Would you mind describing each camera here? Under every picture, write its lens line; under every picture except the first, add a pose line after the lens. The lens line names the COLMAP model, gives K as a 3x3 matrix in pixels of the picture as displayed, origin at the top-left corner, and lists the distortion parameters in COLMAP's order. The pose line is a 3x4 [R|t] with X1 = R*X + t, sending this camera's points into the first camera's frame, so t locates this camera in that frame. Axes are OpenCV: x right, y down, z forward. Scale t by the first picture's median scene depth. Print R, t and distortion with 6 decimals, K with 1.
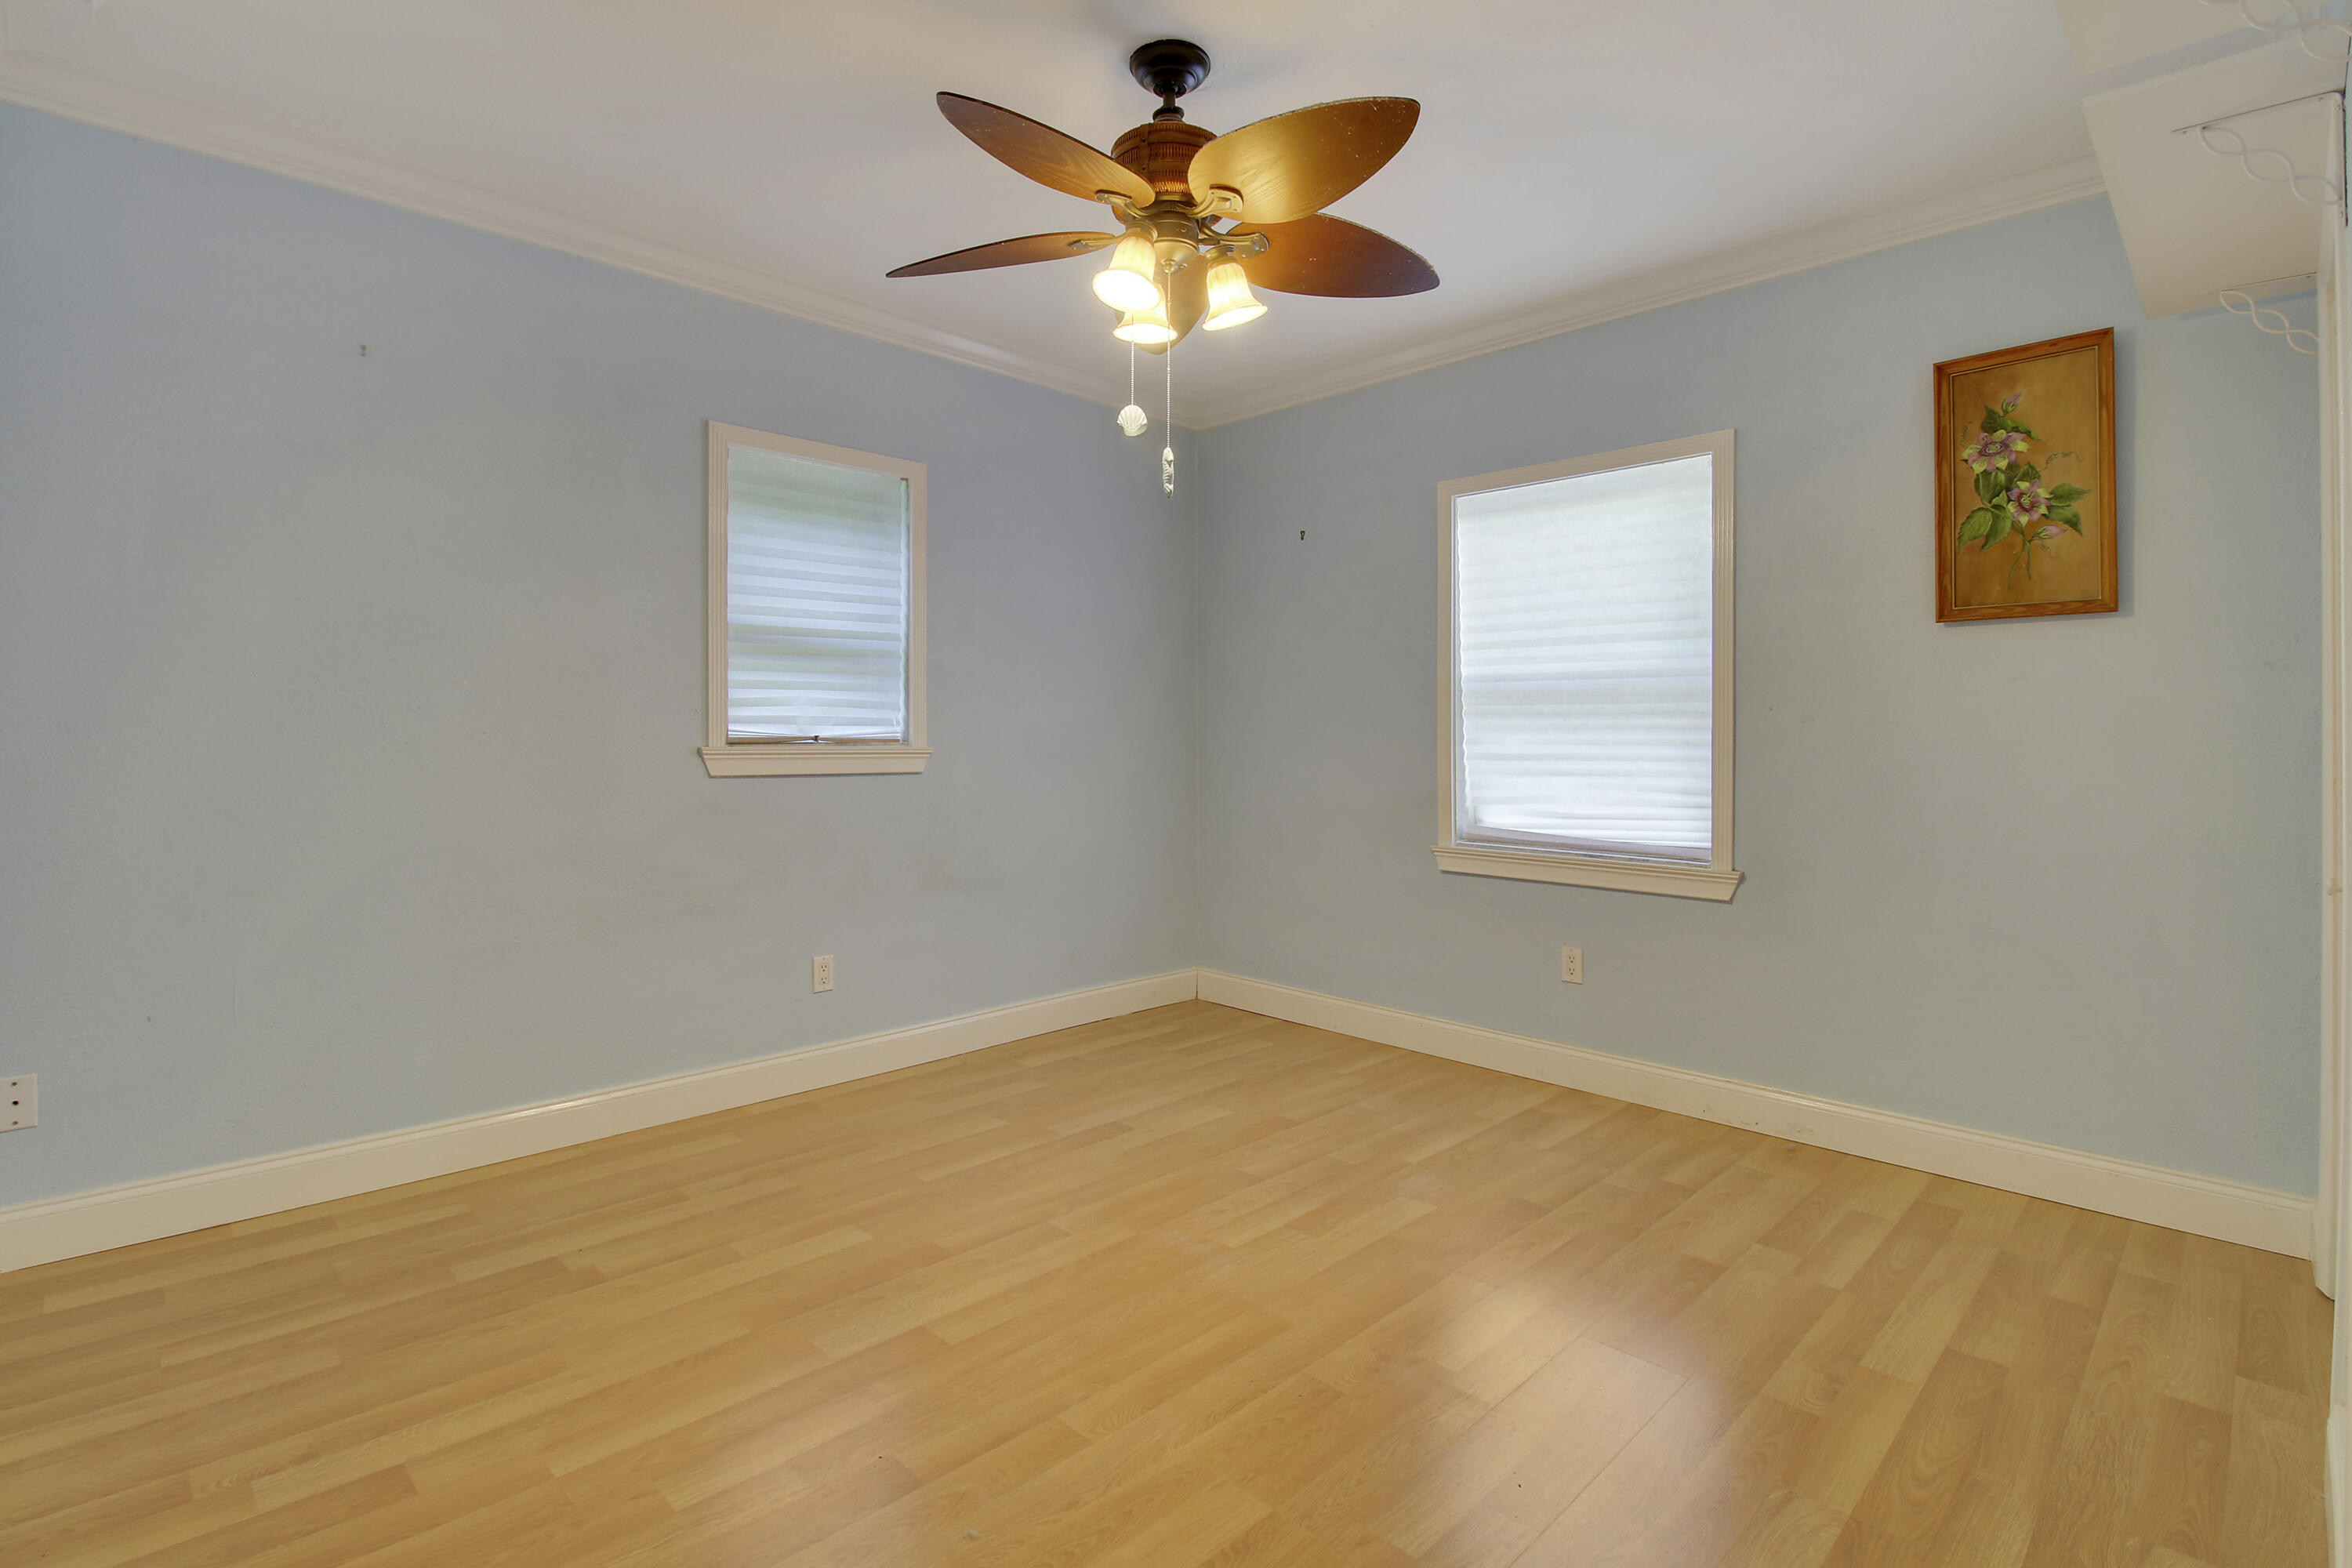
lens RADIAL K [[1090.6, 0, 1192.3], [0, 1090.6, 757.9], [0, 0, 1]] dist [-0.006078, -0.014107]
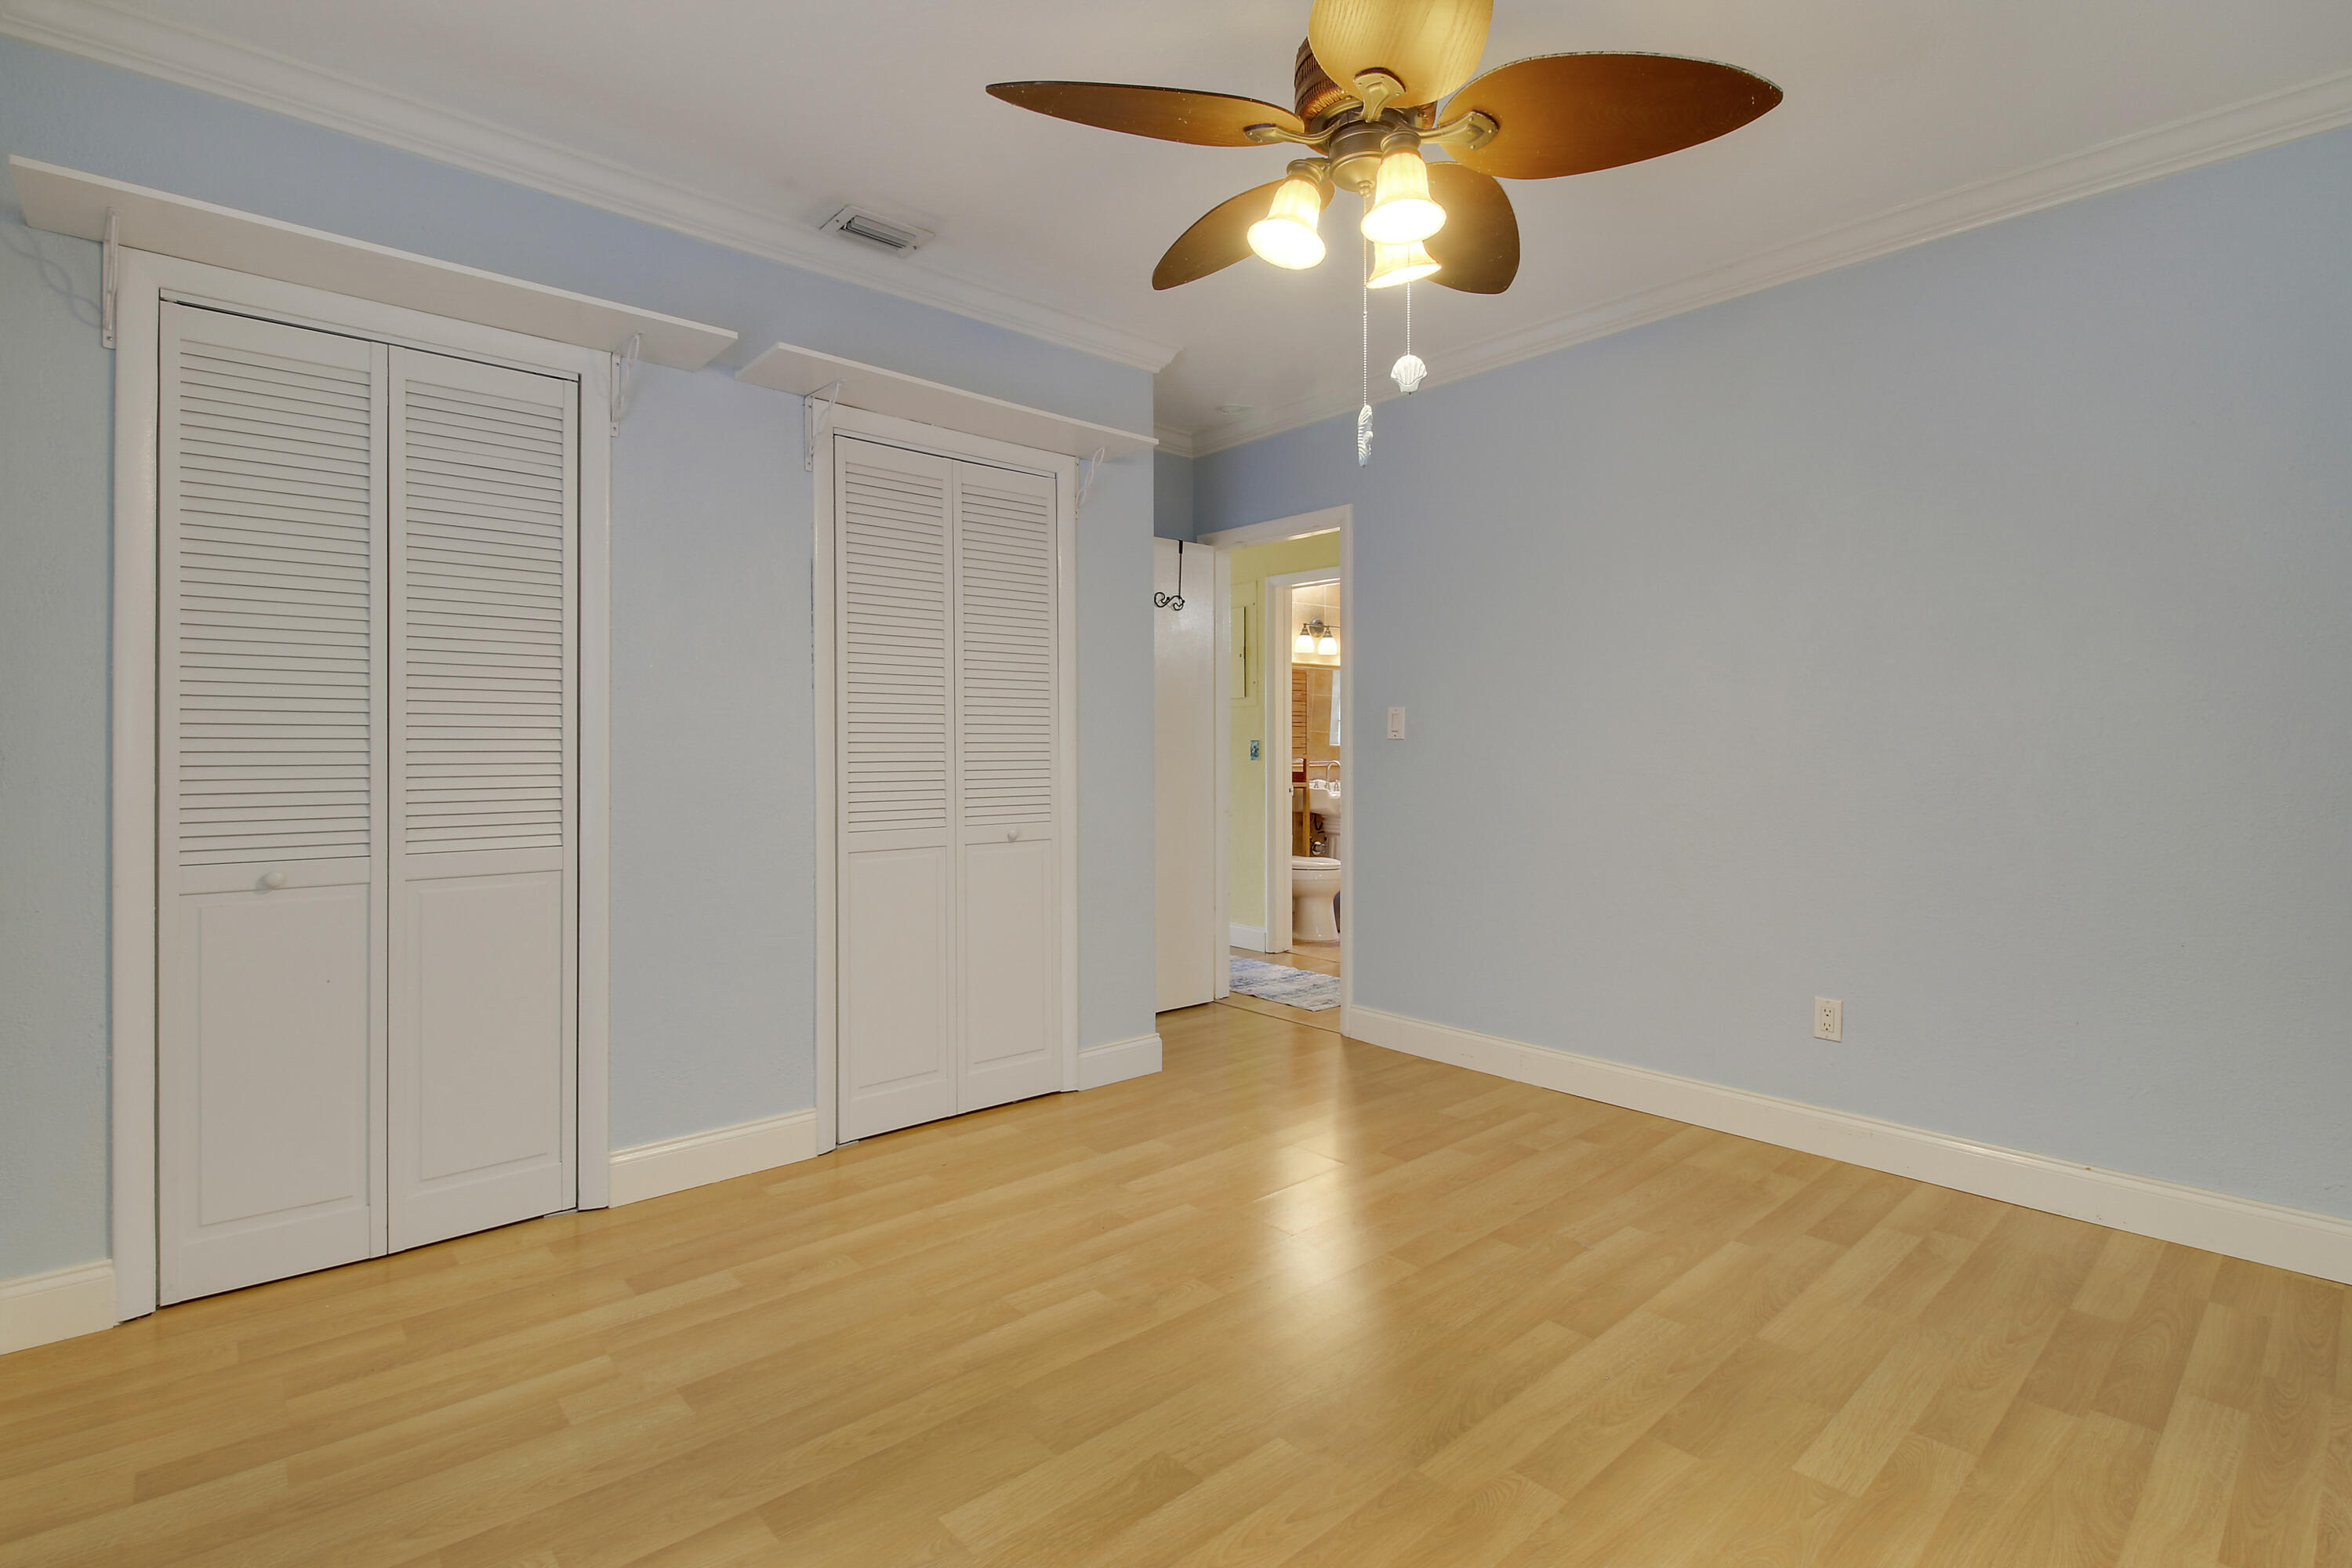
lens RADIAL K [[1090.6, 0, 1192.3], [0, 1090.6, 757.9], [0, 0, 1]] dist [-0.006078, -0.014107]
pose [[-0.997957, -0.007609, 0.063435, 0.059483], [-0.006152, 0.999713, 0.023135, -0.033848], [-0.063592, 0.022697, -0.997718, 1.947389]]
